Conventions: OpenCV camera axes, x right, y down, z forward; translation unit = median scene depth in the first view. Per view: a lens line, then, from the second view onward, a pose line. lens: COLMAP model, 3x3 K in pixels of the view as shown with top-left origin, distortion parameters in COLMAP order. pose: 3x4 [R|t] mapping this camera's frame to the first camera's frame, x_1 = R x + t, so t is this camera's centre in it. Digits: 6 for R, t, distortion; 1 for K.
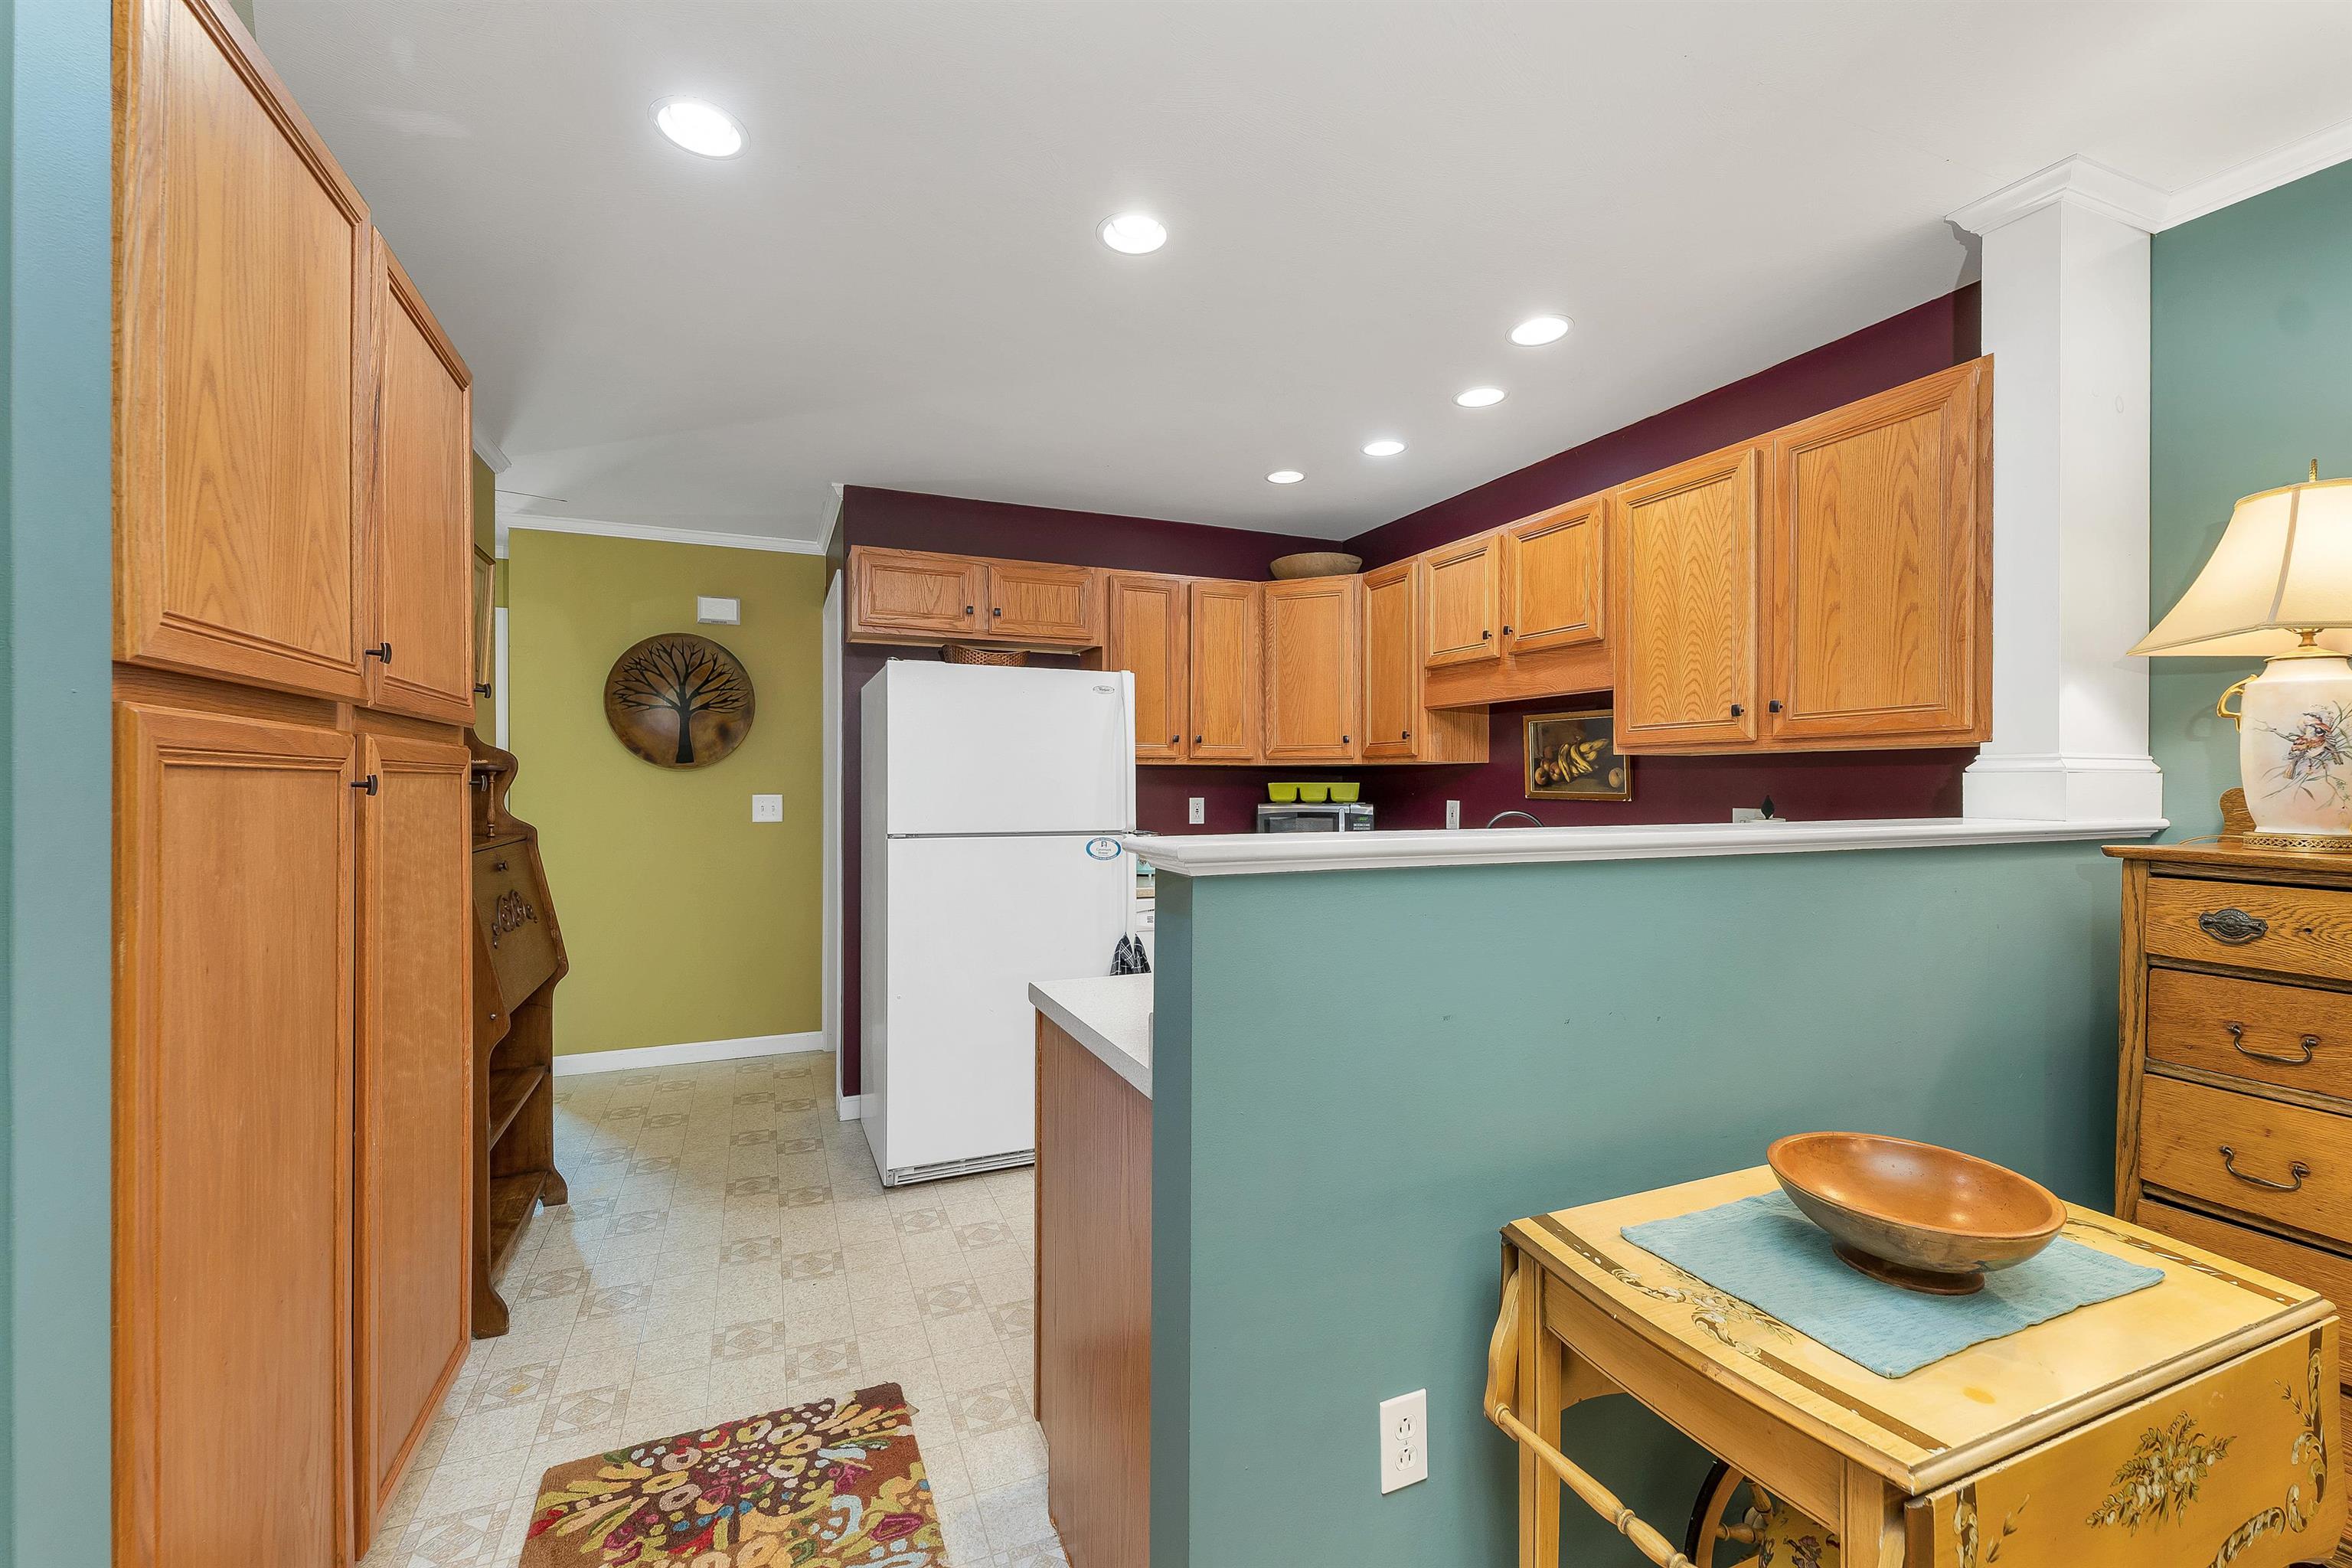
lens RADIAL K [[974.9, 0, 1165.7], [0, 974.9, 776.9], [0, 0, 1]] dist [0.003128, 0.000544]
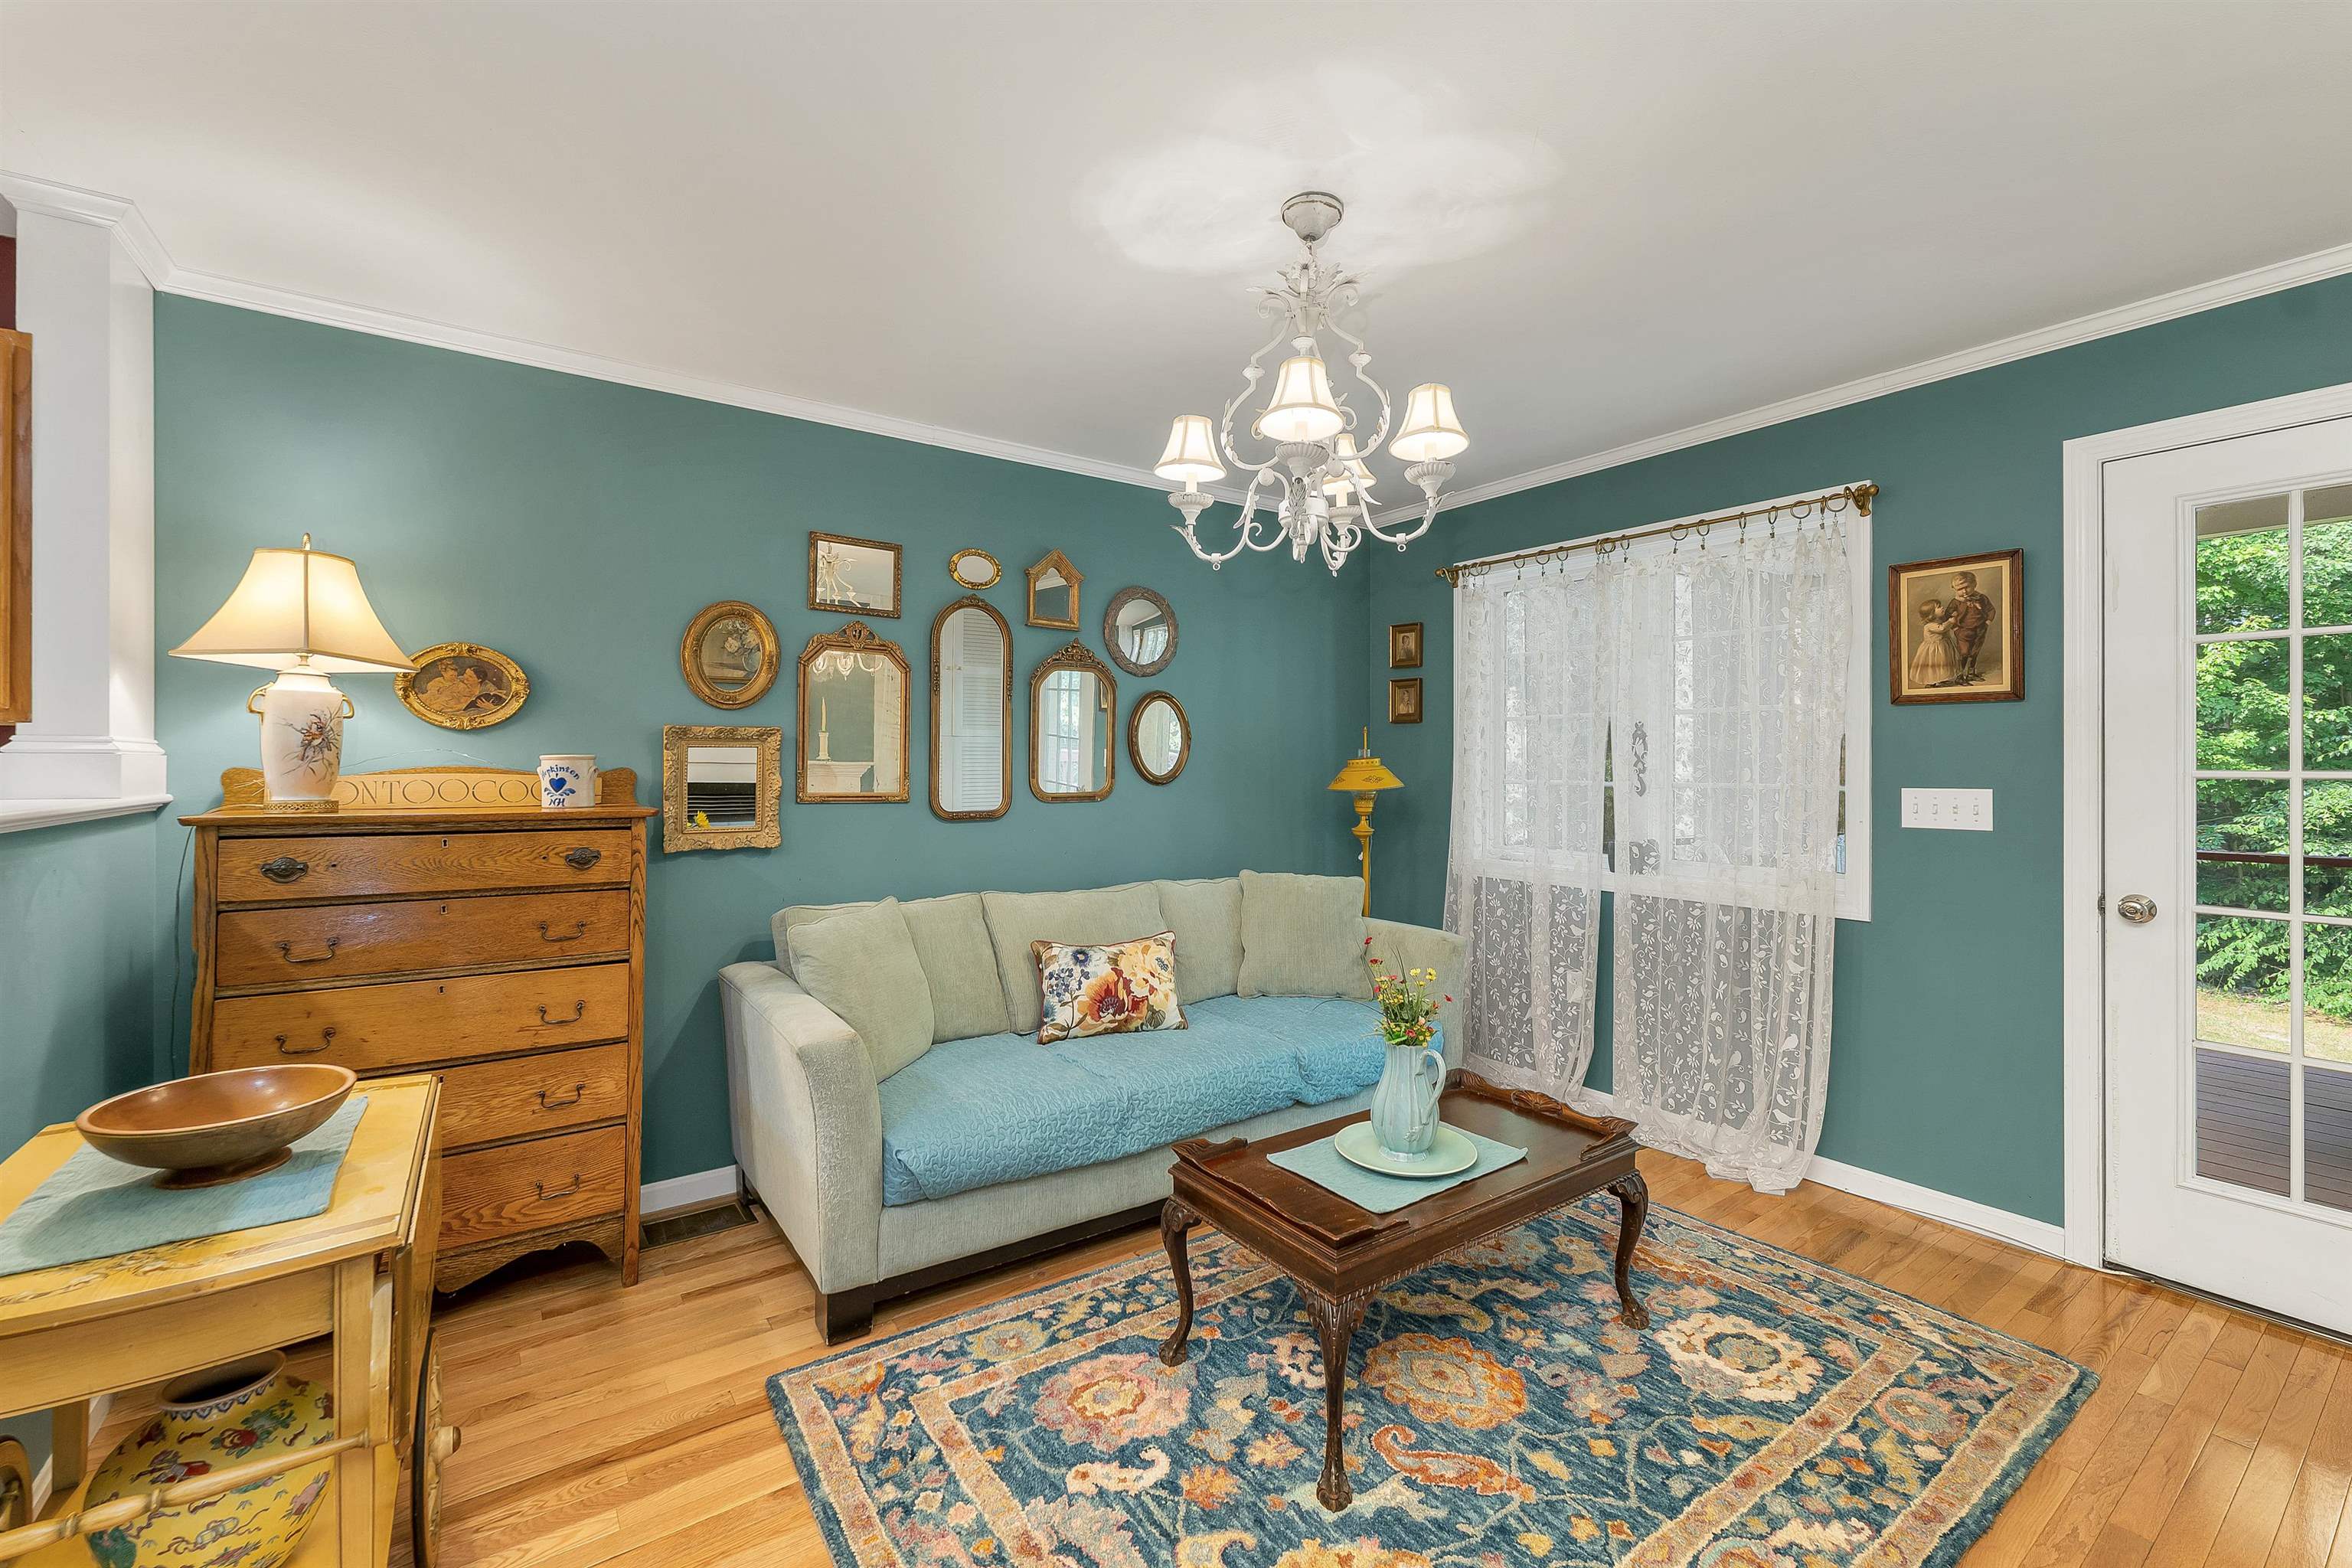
lens RADIAL K [[974.1, 0, 1166.3], [0, 974.1, 761.6], [0, 0, 1]] dist [0.002023, 0.000259]
pose [[-0.210671, 0.001523, 0.977556, -0.246965], [-0.006529, 0.999974, -0.002965, -0.000335], [-0.977535, -0.007007, -0.210656, 0.051189]]
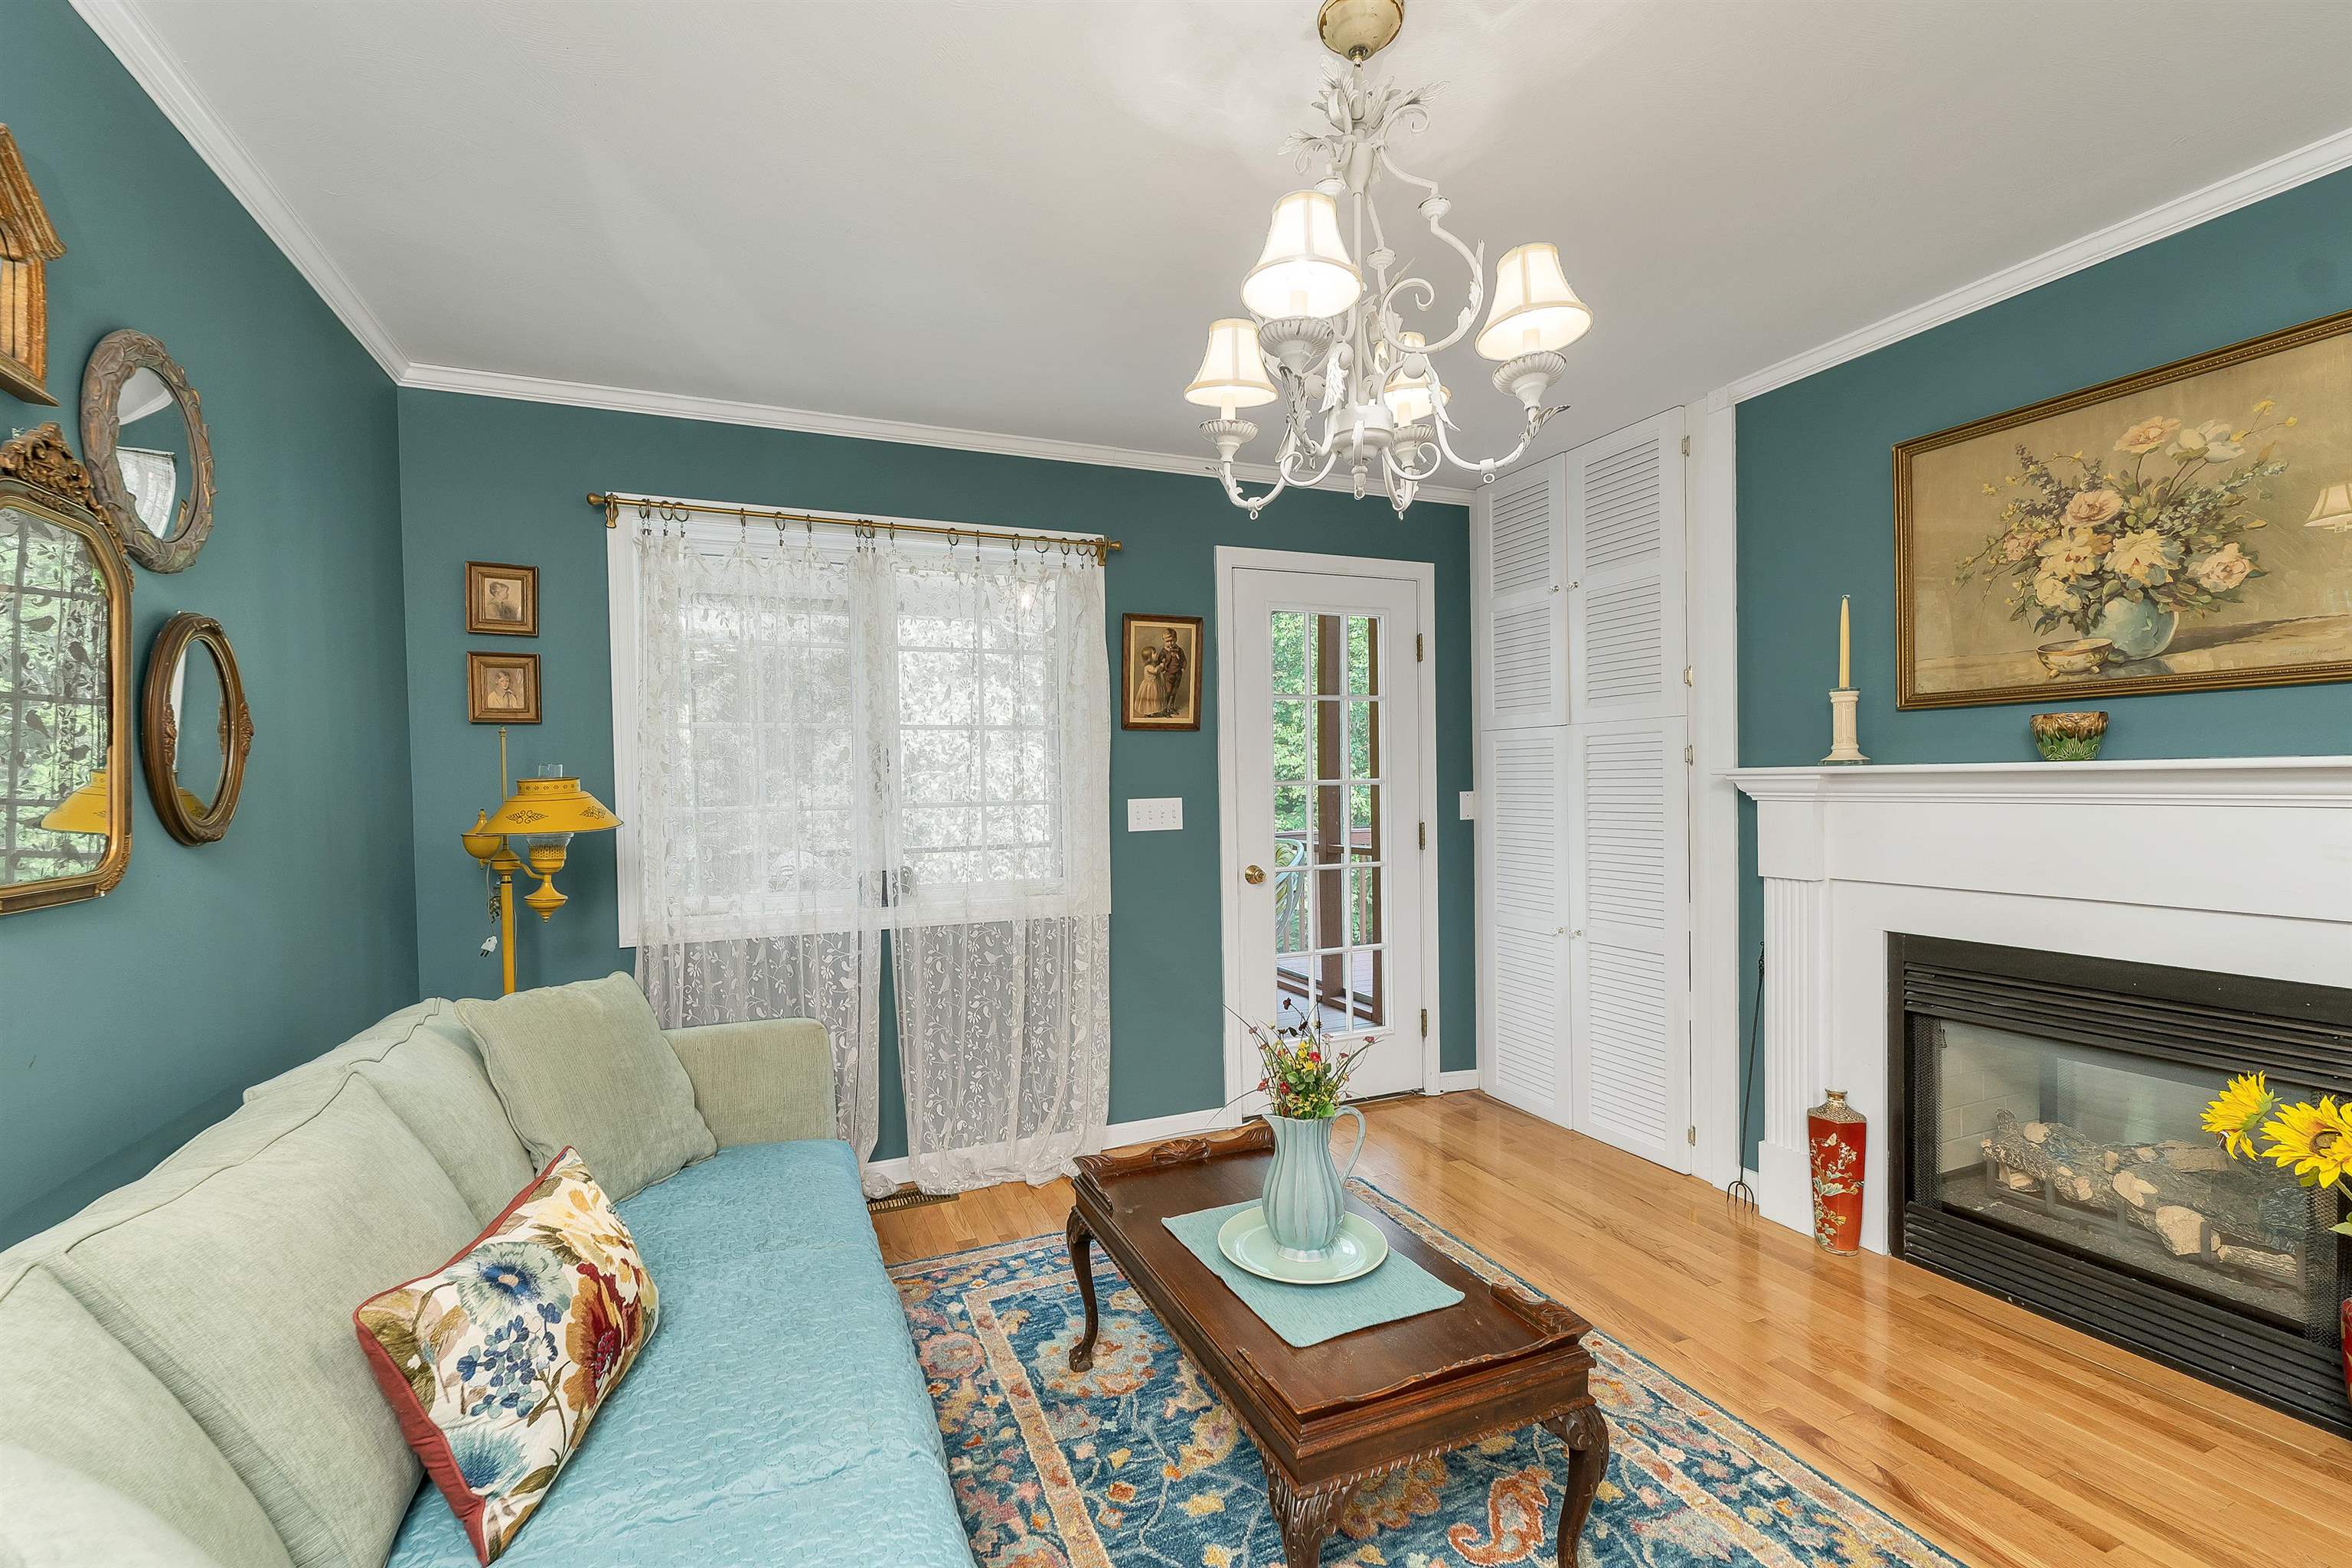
lens RADIAL K [[1013.8, 0, 1149.6], [0, 1013.8, 795.1], [0, 0, 1]] dist [0.015780, 0.000097]
pose [[-0.999860, 0.015441, 0.006500, 0.512995], [0.015504, 0.999832, 0.009767, 0.001762], [-0.006348, 0.009866, -0.999931, 0.346389]]
